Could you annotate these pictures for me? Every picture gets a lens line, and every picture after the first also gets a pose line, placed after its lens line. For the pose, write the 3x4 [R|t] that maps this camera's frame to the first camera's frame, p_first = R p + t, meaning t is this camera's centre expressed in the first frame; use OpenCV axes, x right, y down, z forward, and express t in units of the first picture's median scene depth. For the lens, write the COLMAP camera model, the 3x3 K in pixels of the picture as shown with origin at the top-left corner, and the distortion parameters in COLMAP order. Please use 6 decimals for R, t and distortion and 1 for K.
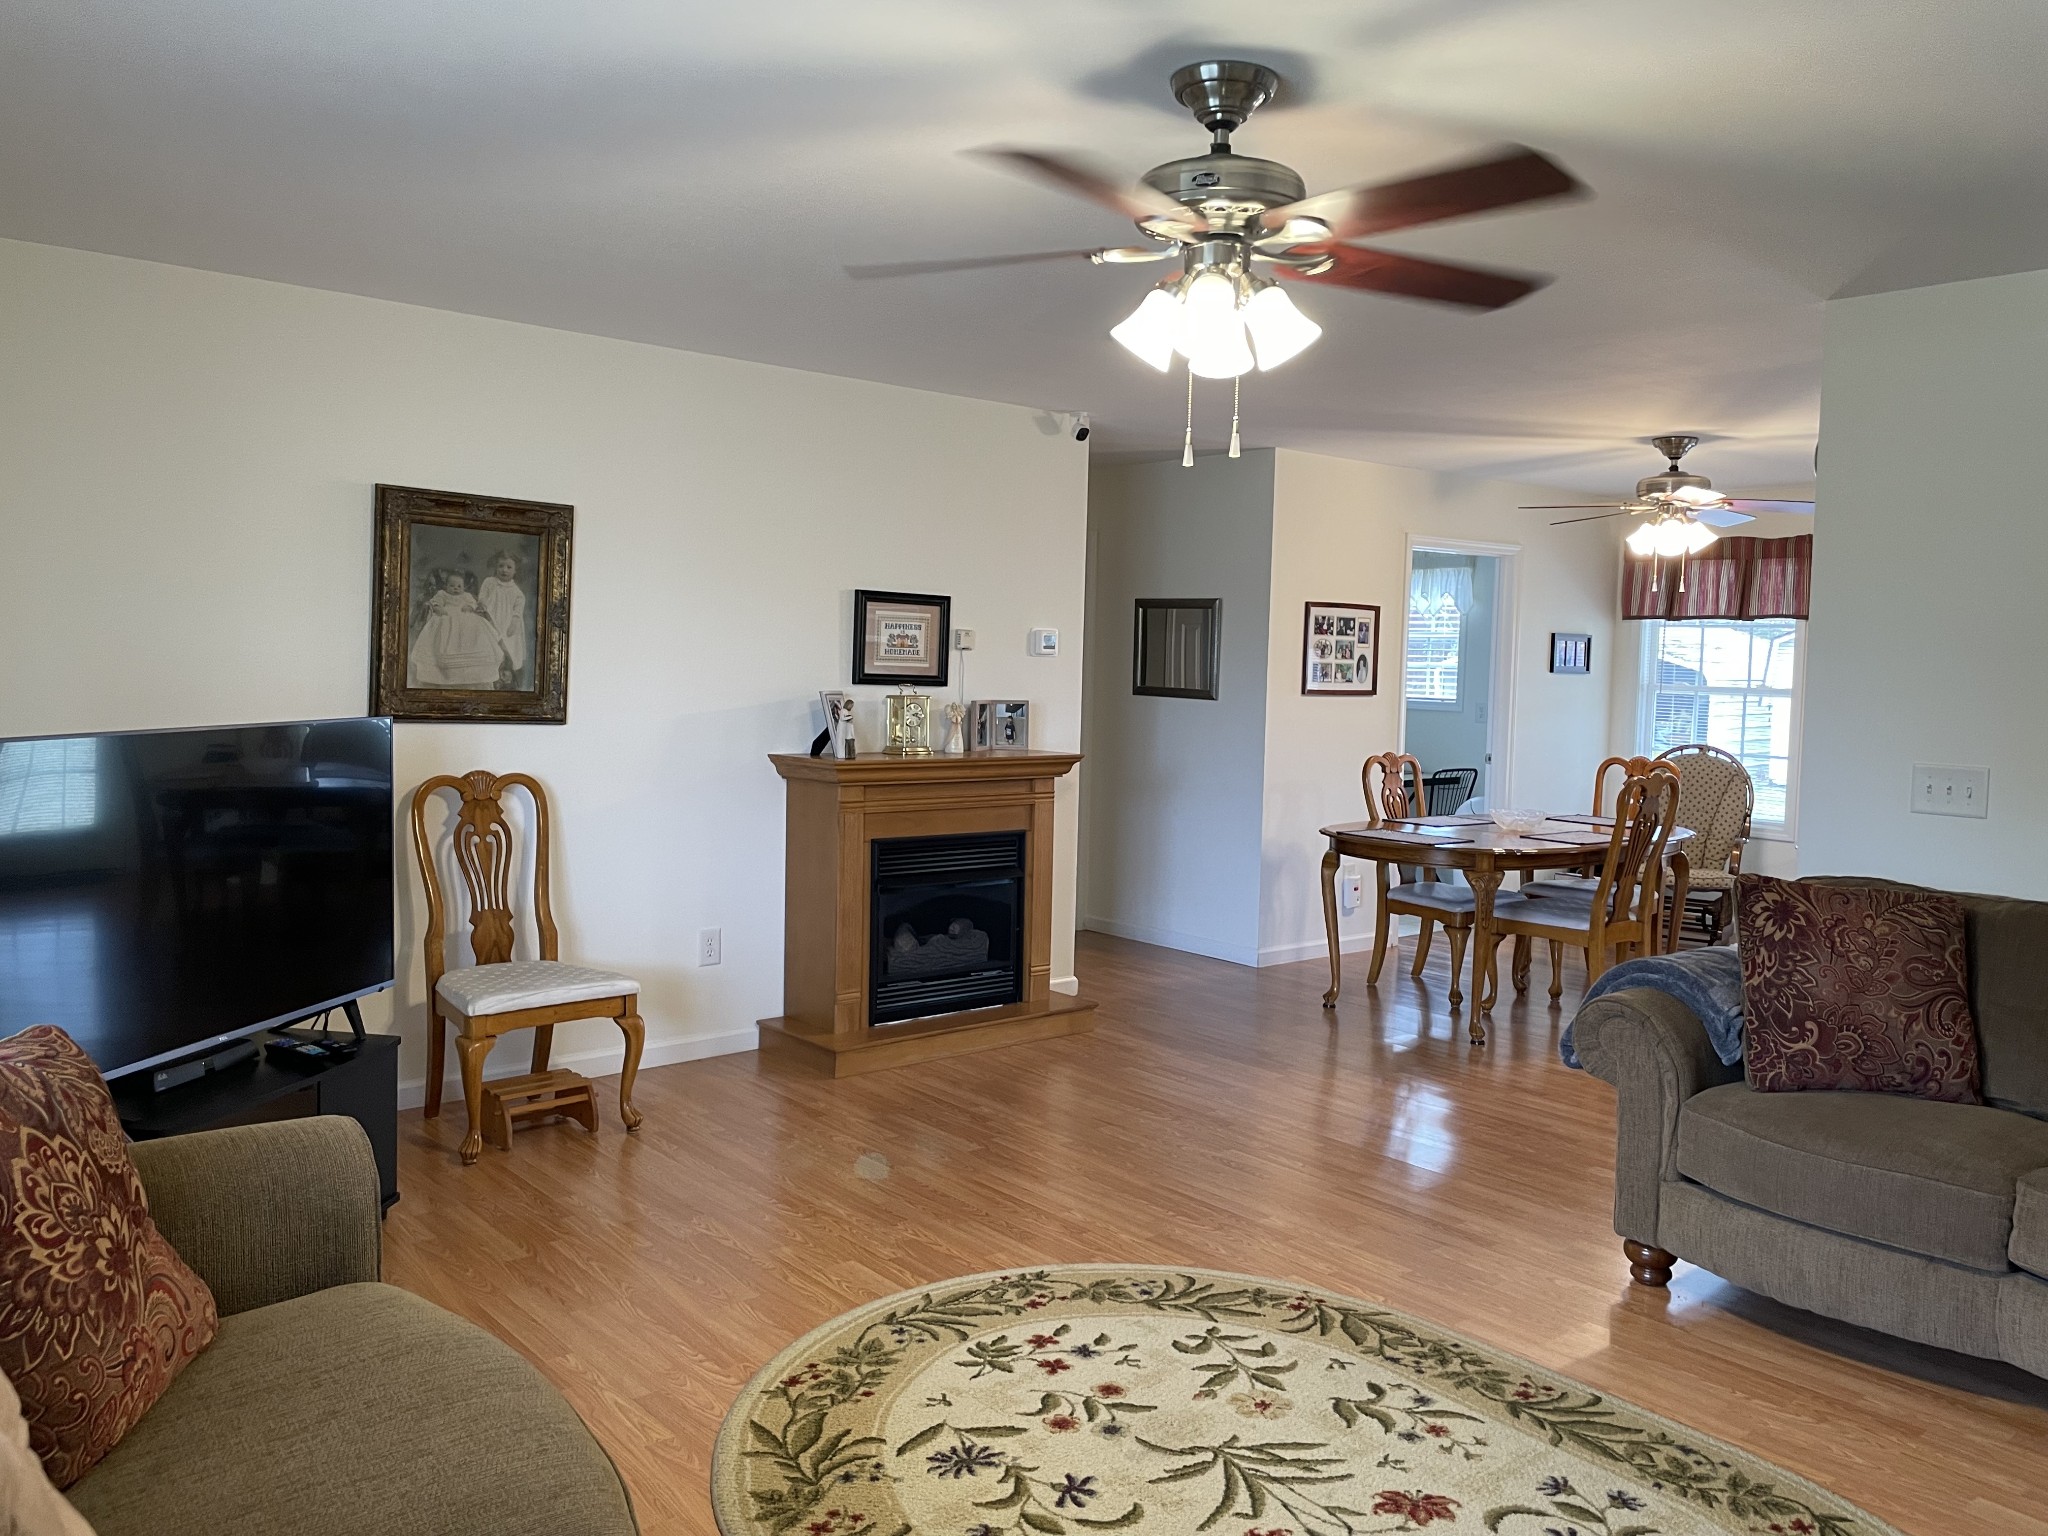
lens RADIAL K [[1538.4, 0, 1028.1], [0, 1538.4, 756.0], [0, 0, 1]] dist [0.124258, -0.139344]
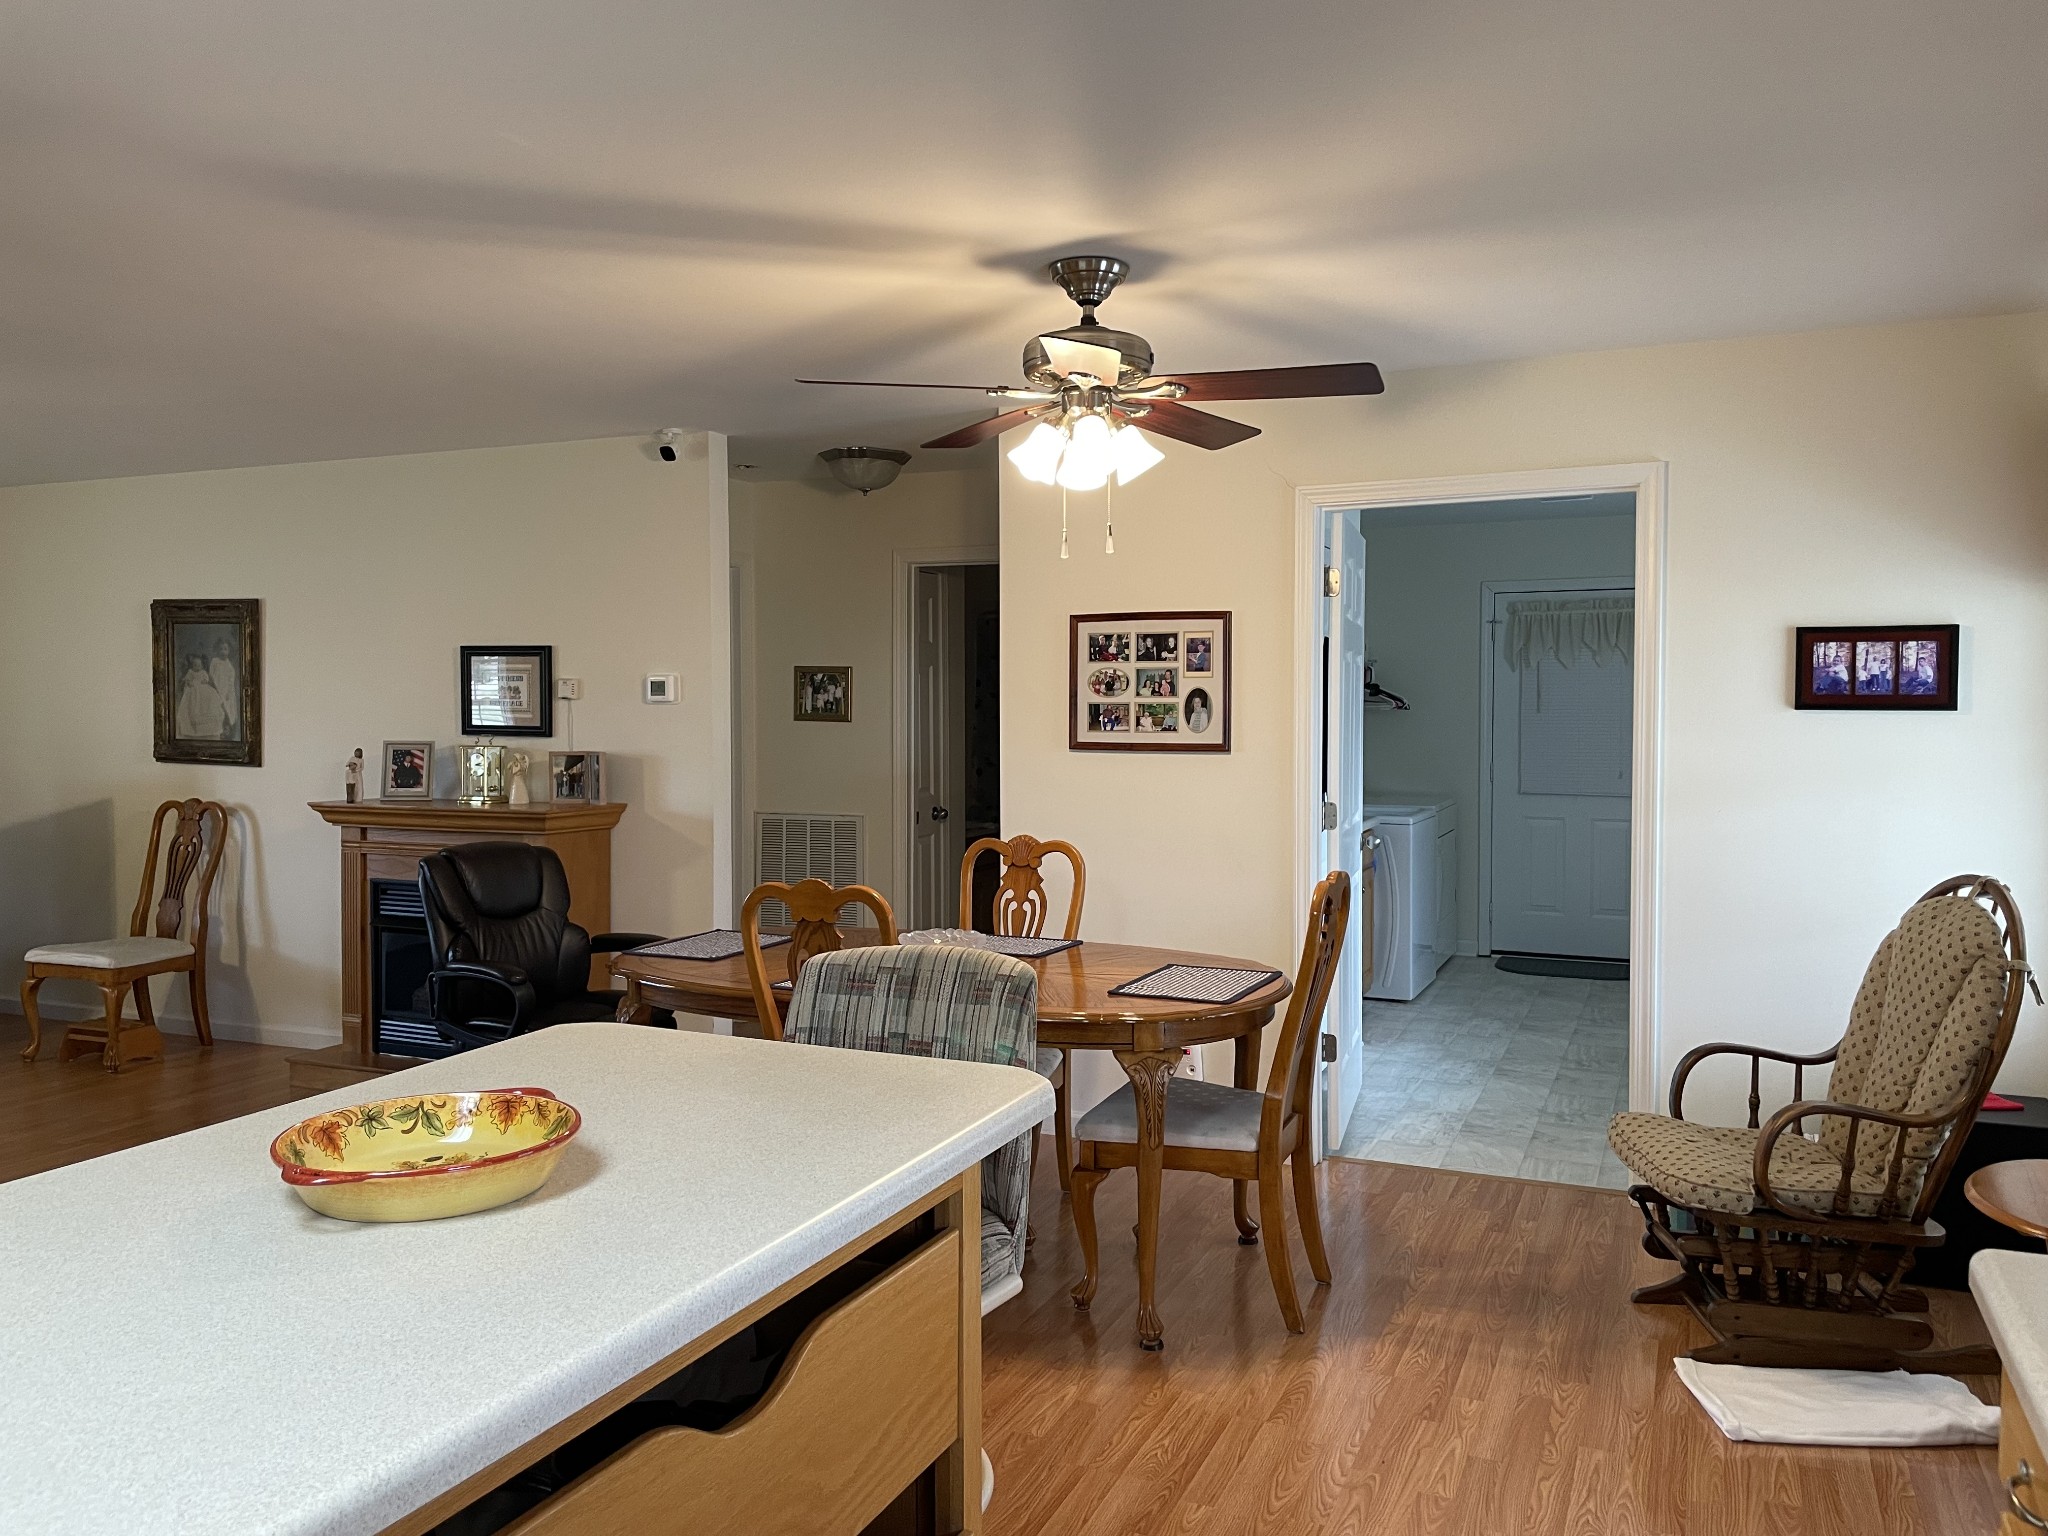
lens RADIAL K [[1538.4, 0, 1028.1], [0, 1538.4, 756.0], [0, 0, 1]] dist [0.124258, -0.139344]
pose [[0.440730, -0.013413, -0.897539, 0.959926], [-0.055344, 0.997580, -0.042084, -0.008326], [0.895932, 0.068221, 0.438922, 0.830295]]
